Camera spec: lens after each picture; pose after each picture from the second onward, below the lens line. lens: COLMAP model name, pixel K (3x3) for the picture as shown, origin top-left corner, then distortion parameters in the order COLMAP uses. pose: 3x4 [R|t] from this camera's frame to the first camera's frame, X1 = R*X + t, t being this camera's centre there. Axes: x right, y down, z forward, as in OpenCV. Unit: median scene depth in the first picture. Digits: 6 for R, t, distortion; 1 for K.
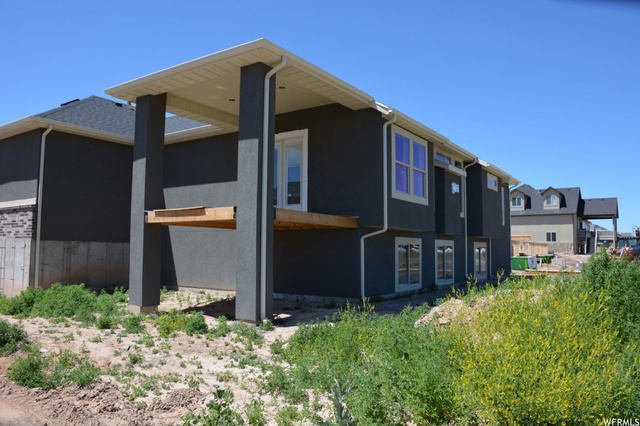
lens RADIAL K [[499.3, 0, 320.0], [0, 499.3, 213.0], [0, 0, 1]] dist [-0.148902, 0.104853]
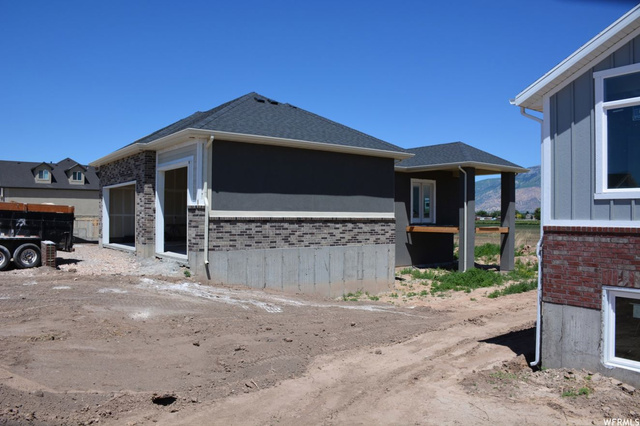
lens RADIAL K [[499.3, 0, 320.0], [0, 499.3, 213.0], [0, 0, 1]] dist [-0.148902, 0.104853]
pose [[0.321766, 0.009118, 0.946775, -1.891235], [-0.075295, 0.997033, 0.015988, -0.035687], [-0.943821, -0.076432, 0.321498, 0.748671]]
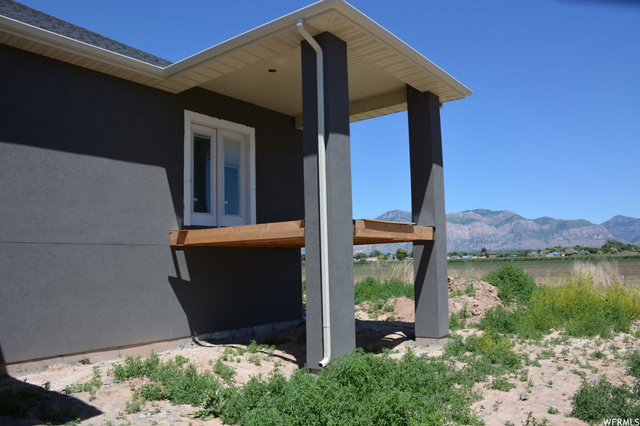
lens RADIAL K [[499.3, 0, 320.0], [0, 499.3, 213.0], [0, 0, 1]] dist [-0.148902, 0.104853]
pose [[0.061152, 0.095014, 0.993596, -0.780960], [-0.046970, 0.994630, -0.092223, 0.040659], [-0.997023, -0.041029, 0.065287, 0.783227]]
